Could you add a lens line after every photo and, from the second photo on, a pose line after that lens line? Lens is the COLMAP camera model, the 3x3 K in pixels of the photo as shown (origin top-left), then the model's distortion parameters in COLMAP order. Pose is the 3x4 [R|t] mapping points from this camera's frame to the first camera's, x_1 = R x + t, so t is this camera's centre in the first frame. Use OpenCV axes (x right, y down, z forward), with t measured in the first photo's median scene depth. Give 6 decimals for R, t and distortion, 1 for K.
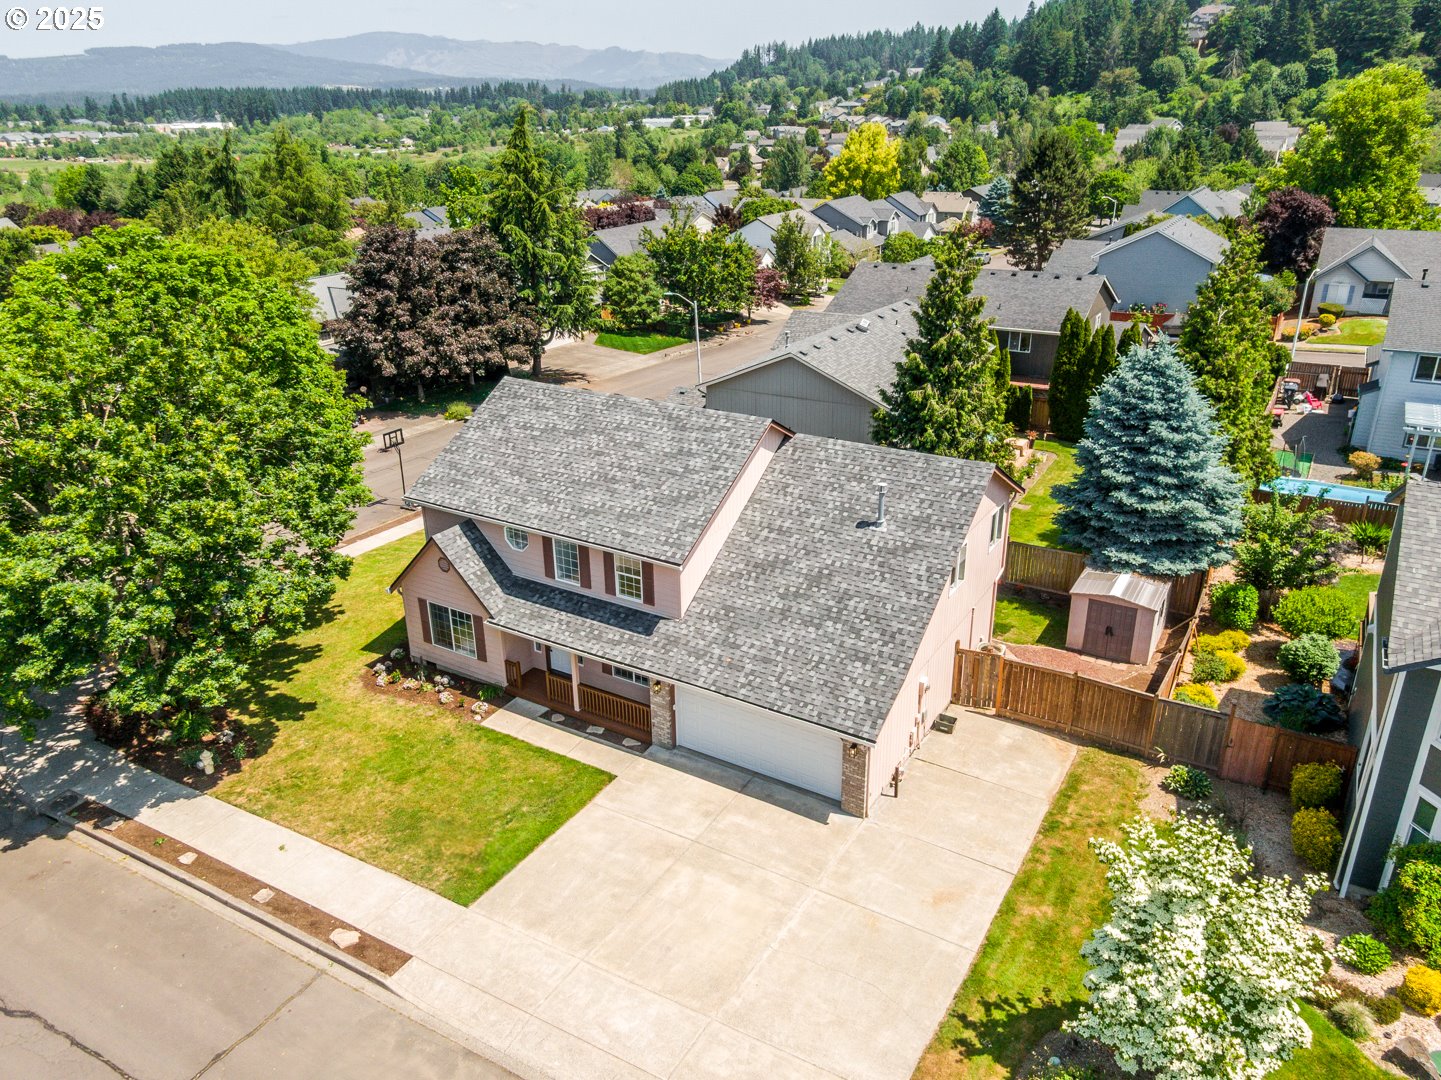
lens RADIAL K [[1030.5, 0, 722.2], [0, 1030.5, 537.7], [0, 0, 1]] dist [0.036997, -0.017476]
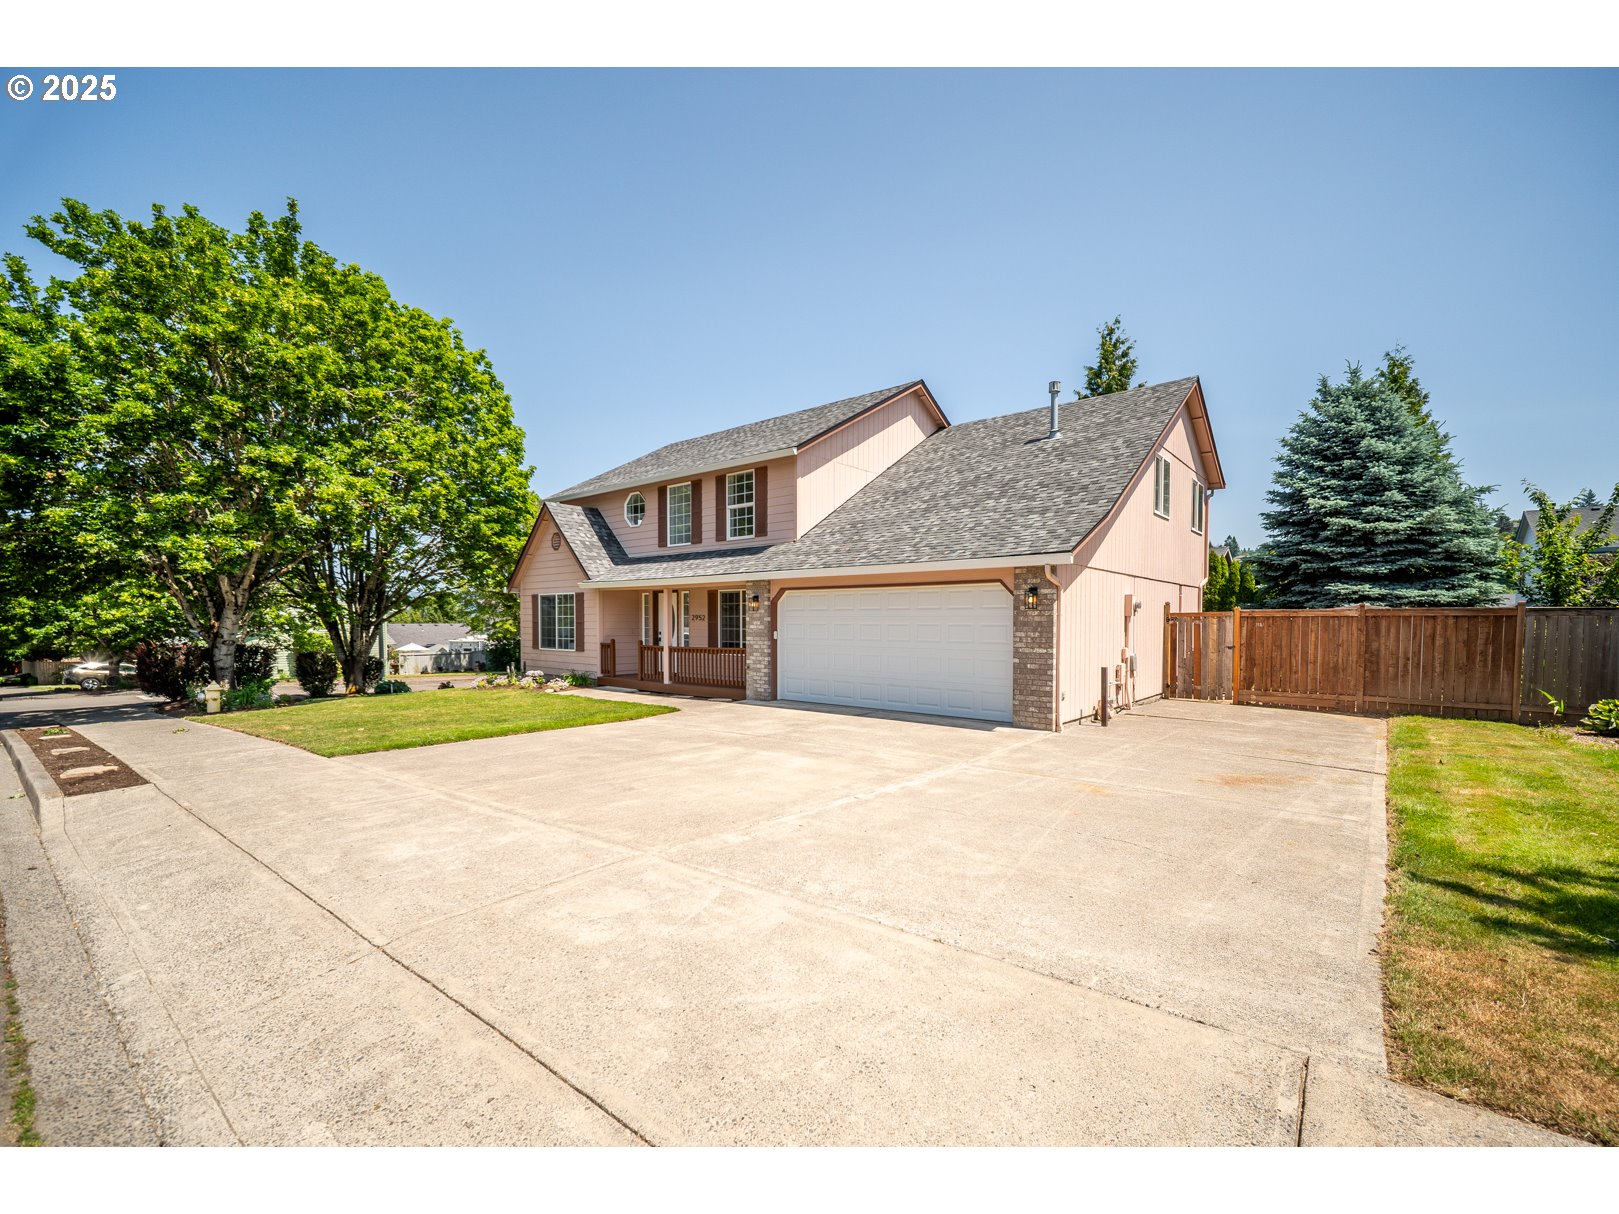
lens RADIAL K [[683.4, 0, 825.7], [0, 683.4, 647.5], [0, 0, 1]] dist [-0.000326, 0.000145]
pose [[0.989922, 0.018546, -0.140395, 0.054520], [-0.068564, 0.930212, -0.360561, 0.327733], [0.123911, 0.366553, 0.922109, 0.530795]]
